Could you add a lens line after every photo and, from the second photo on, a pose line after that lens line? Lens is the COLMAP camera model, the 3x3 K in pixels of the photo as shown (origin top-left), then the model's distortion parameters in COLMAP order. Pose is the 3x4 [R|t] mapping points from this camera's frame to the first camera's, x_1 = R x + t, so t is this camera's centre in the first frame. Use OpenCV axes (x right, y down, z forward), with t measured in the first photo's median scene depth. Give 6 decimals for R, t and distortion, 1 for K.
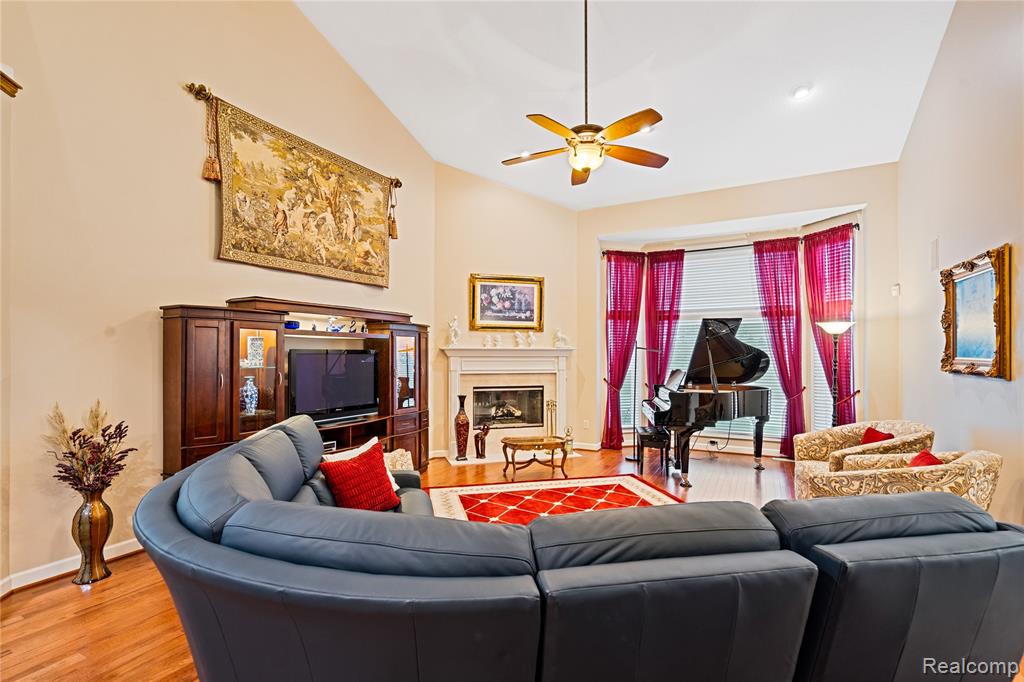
lens RADIAL K [[468.1, 0, 517.5], [0, 468.1, 343.5], [0, 0, 1]] dist [-0.004771, 0.003315]
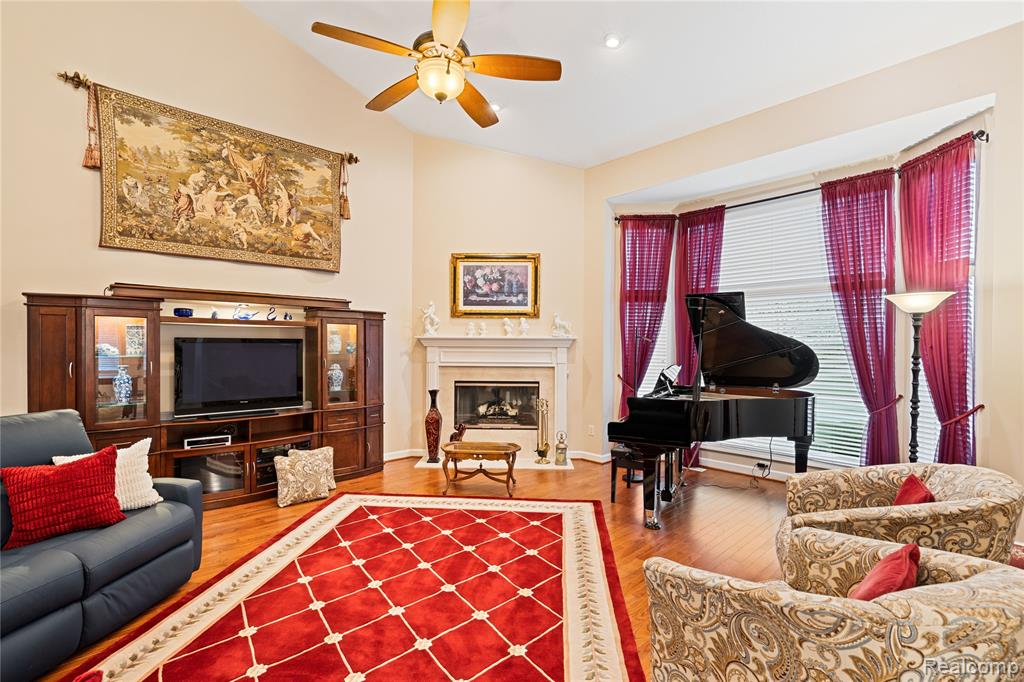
lens RADIAL K [[468.1, 0, 509.3], [0, 468.1, 341.8], [0, 0, 1]] dist [-0.004771, 0.003315]
pose [[0.947412, 0.002039, -0.320011, 0.351497], [0.002990, 0.999880, 0.015222, 0.006342], [0.320004, -0.015379, 0.947291, 0.231174]]
